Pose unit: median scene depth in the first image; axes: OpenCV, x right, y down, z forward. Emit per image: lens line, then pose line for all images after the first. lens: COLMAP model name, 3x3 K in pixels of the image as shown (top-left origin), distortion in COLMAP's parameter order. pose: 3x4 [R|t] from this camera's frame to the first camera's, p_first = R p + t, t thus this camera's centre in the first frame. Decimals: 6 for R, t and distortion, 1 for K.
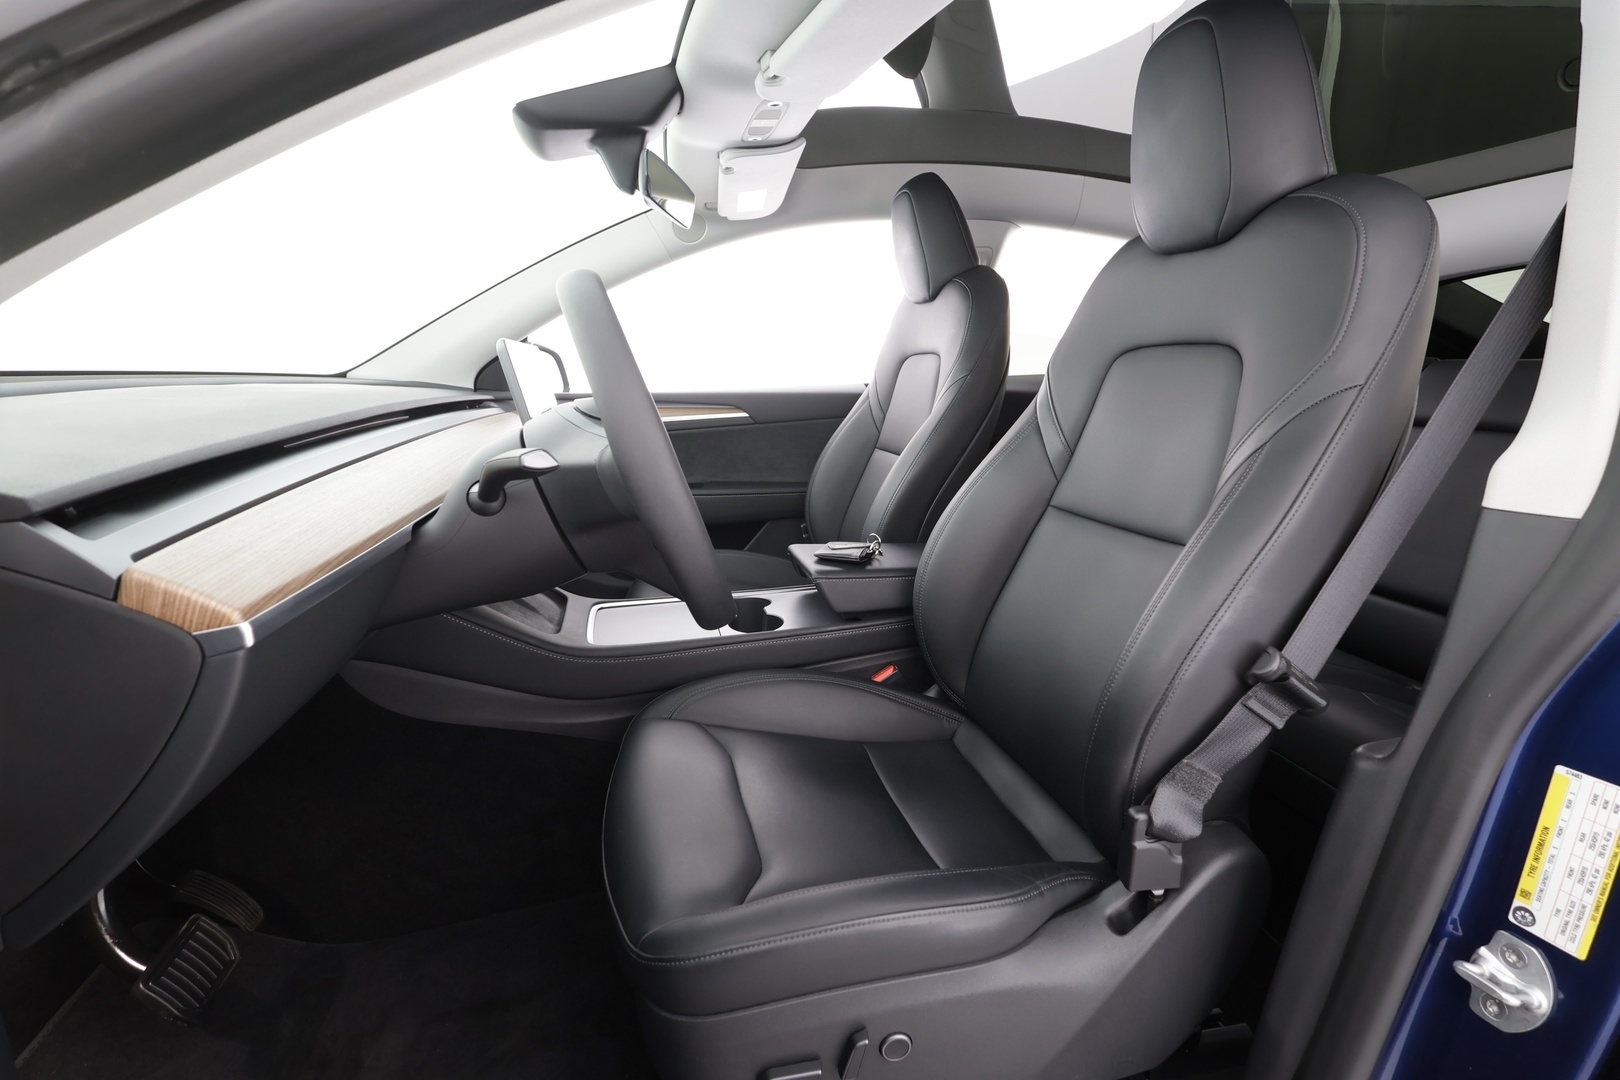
lens RADIAL K [[749.3, 0, 810.0], [0, 749.3, 540.0], [0, 0, 1]] dist [0.003086, 0.000535]
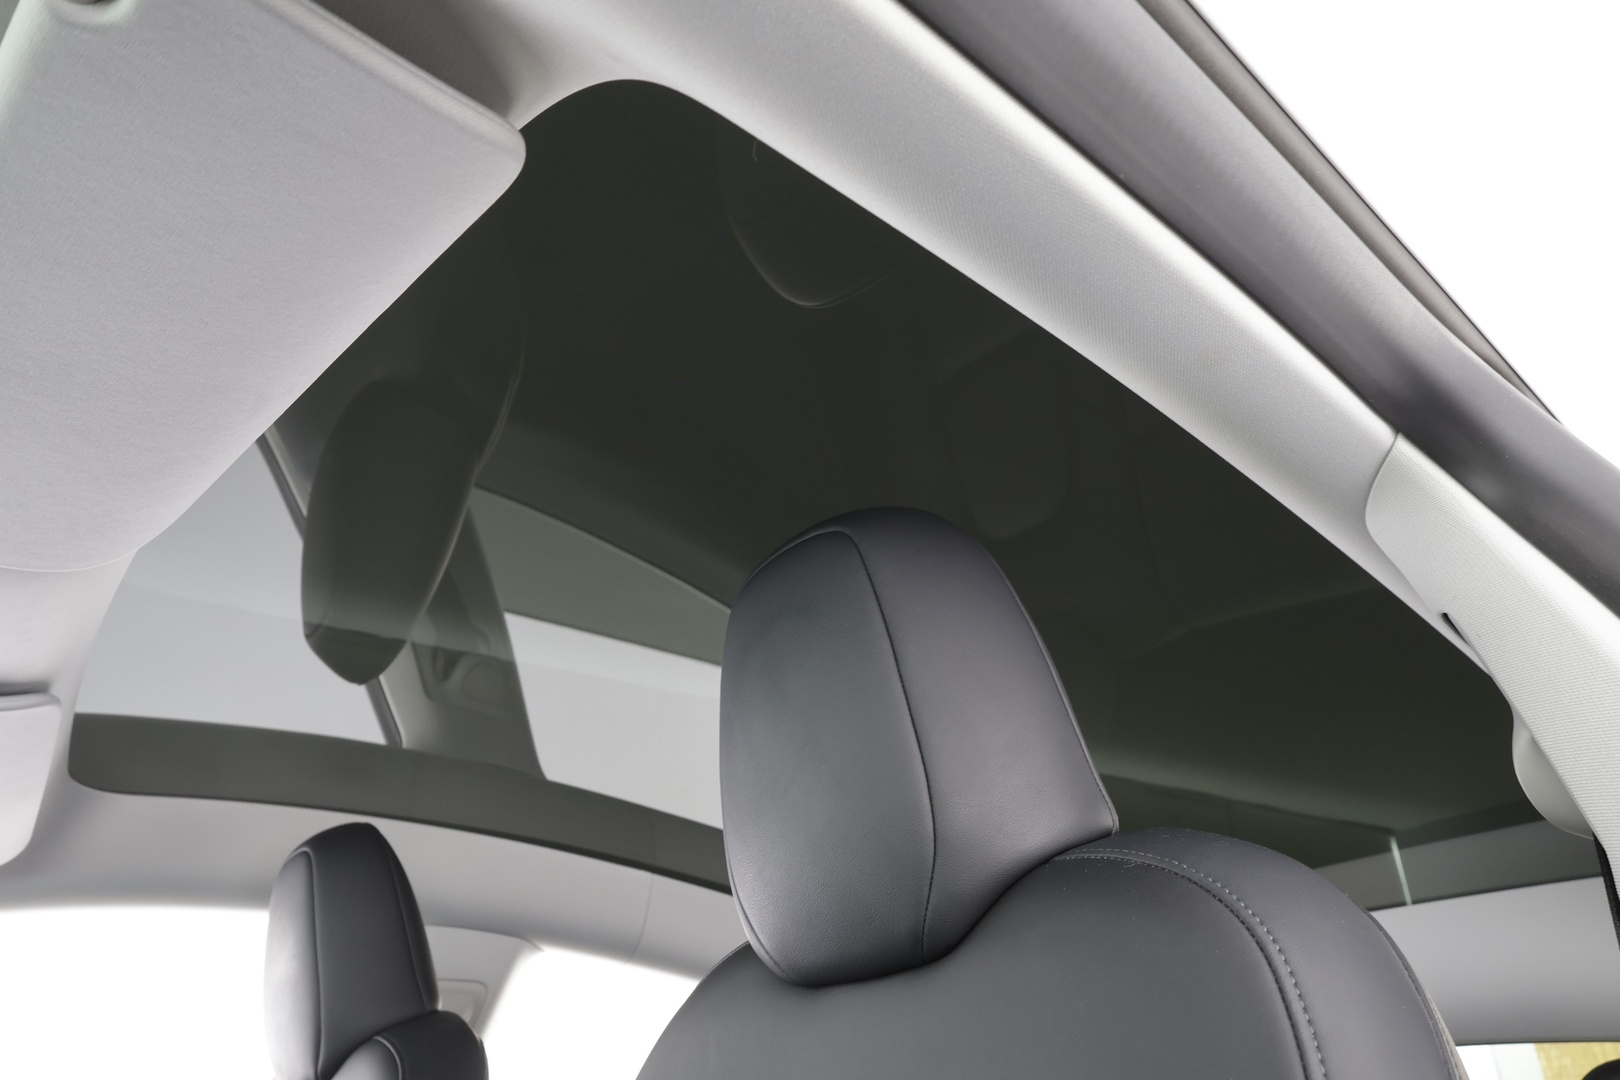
lens RADIAL K [[1300.0, 0, 810.0], [0, 1300.0, 540.0], [0, 0, 1]] dist [-0.006592, -0.002416]
pose [[0.905391, 0.202427, 0.373218, 0.064608], [0.092130, 0.764417, -0.638106, -0.044760], [-0.414463, 0.612119, 0.673446, 0.152220]]
